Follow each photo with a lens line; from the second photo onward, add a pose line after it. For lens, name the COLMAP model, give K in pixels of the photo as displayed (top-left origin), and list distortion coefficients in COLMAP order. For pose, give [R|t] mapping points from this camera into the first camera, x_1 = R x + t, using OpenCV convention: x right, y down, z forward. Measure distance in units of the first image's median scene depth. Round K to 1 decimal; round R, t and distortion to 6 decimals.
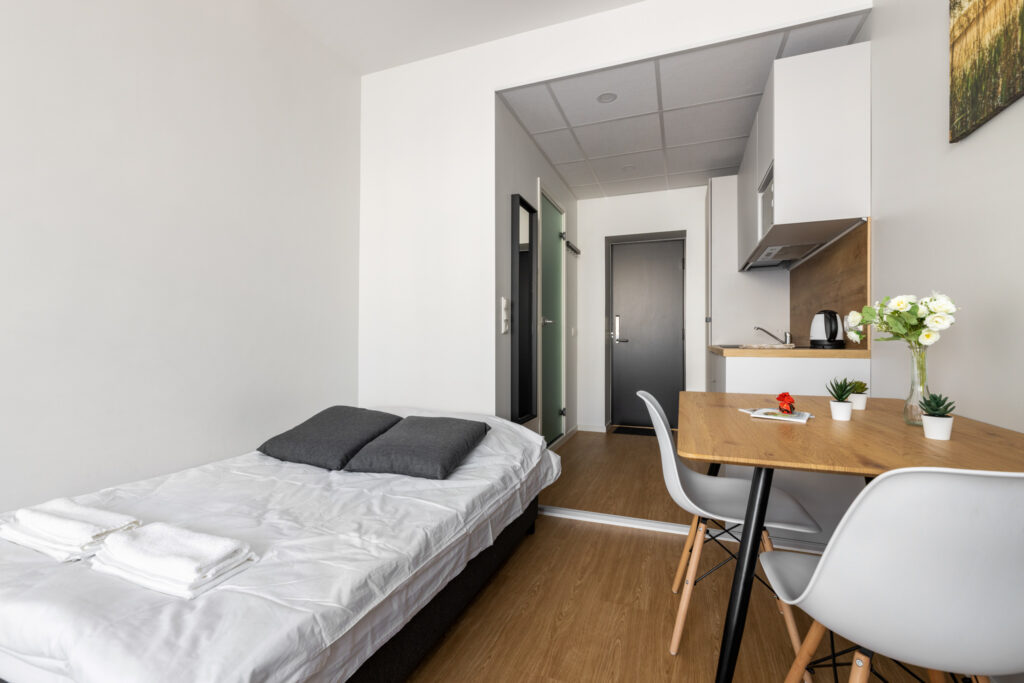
lens RADIAL K [[461.2, 0, 514.8], [0, 461.2, 340.4], [0, 0, 1]] dist [0.000969, 0.000401]
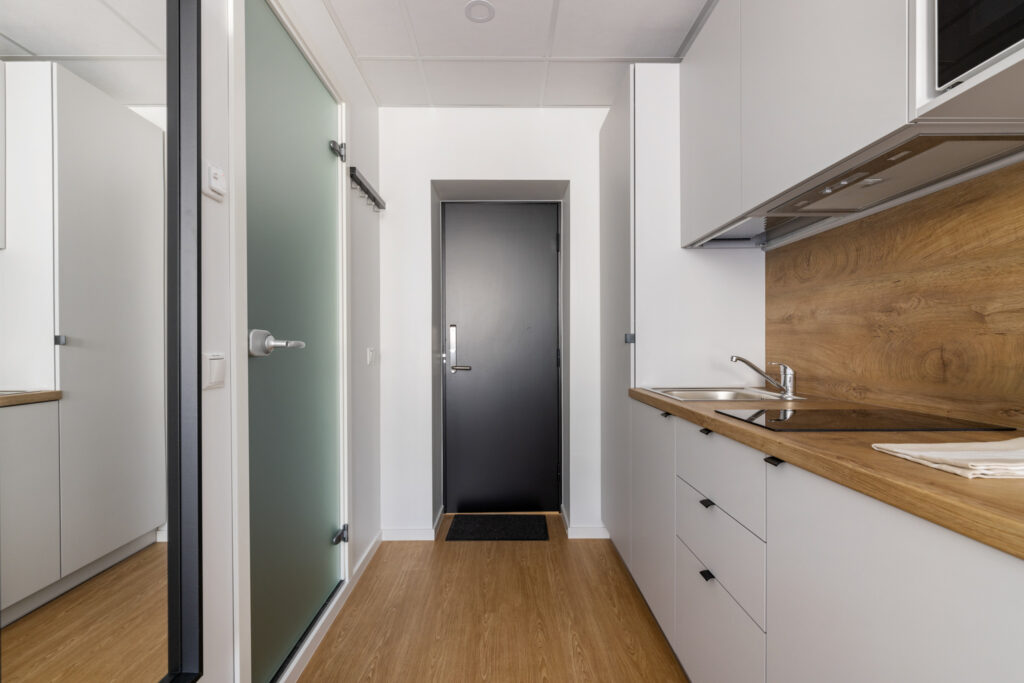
lens RADIAL K [[461.2, 0, 514.8], [0, 461.2, 340.4], [0, 0, 1]] dist [0.000969, 0.000401]
pose [[0.930851, -0.001389, 0.365397, 0.087914], [0.003523, 0.999980, -0.005173, -0.033105], [-0.365383, 0.006102, 0.930837, 0.458234]]
